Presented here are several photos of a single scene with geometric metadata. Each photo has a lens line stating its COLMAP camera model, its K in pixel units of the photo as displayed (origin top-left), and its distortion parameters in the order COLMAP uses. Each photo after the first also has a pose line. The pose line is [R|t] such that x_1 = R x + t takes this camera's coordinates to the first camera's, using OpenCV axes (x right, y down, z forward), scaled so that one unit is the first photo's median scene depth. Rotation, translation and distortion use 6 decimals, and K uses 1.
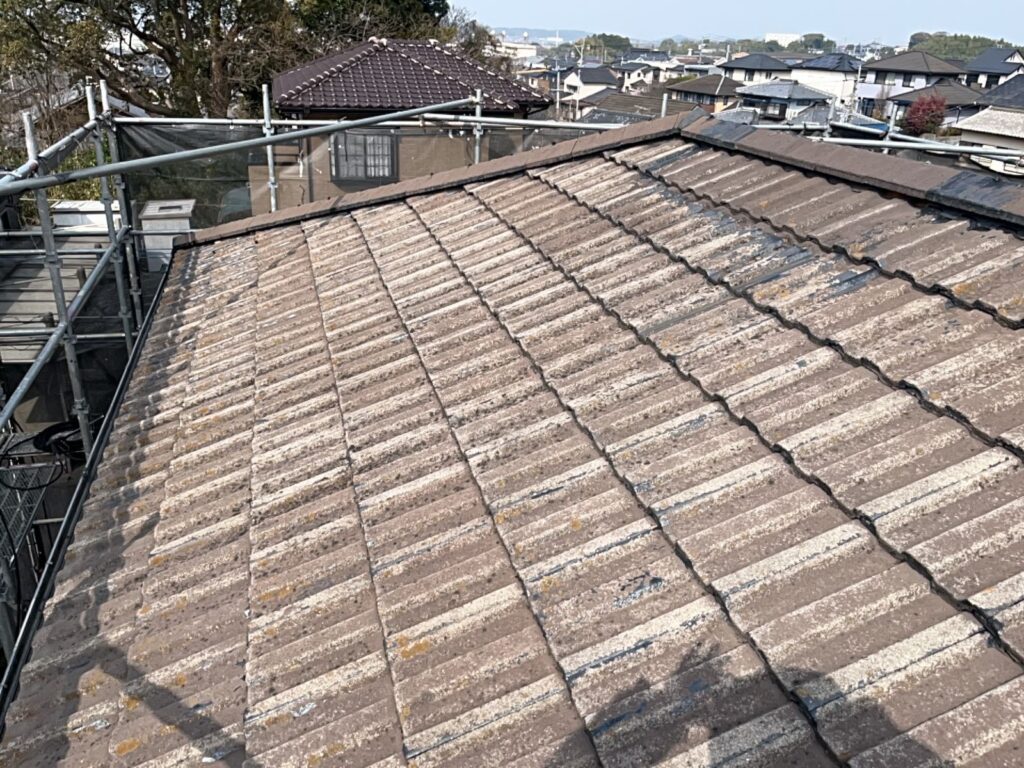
lens RADIAL K [[801.2, 0, 509.8], [0, 801.2, 383.3], [0, 0, 1]] dist [0.031033, -0.051551]
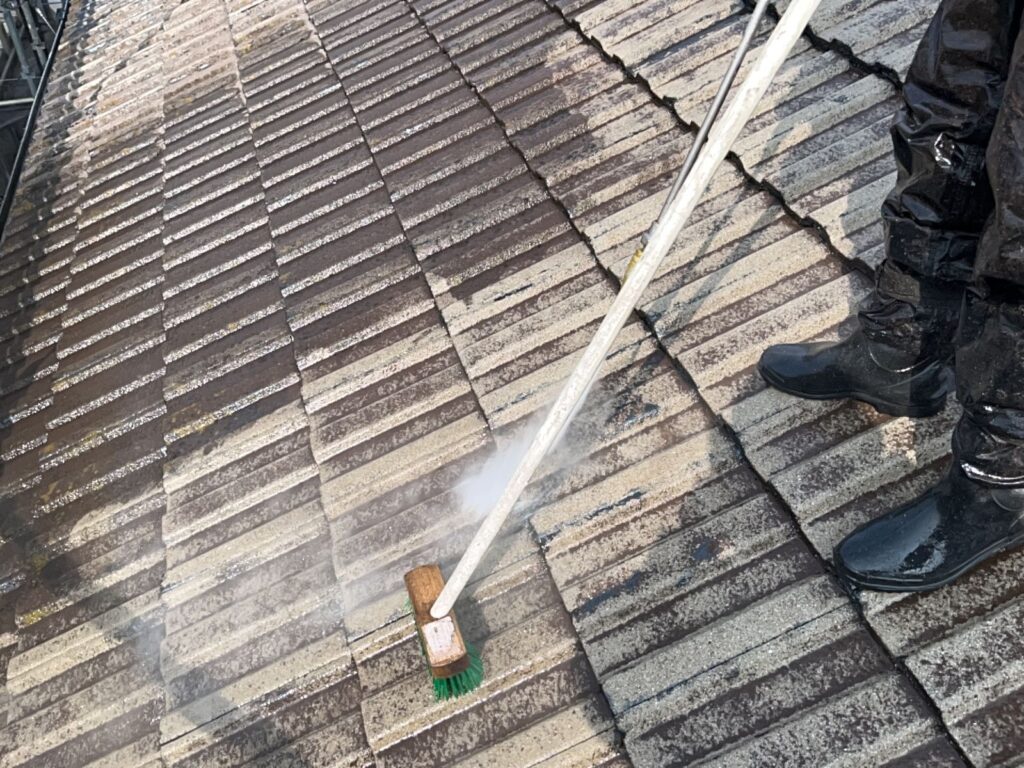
lens RADIAL K [[801.2, 0, 518.3], [0, 801.2, 389.3], [0, 0, 1]] dist [0.031033, -0.051551]
pose [[0.998085, -0.059619, 0.016513, 0.016160], [0.051594, 0.949474, 0.309577, -0.007929], [-0.034135, -0.308132, 0.950731, 0.102936]]
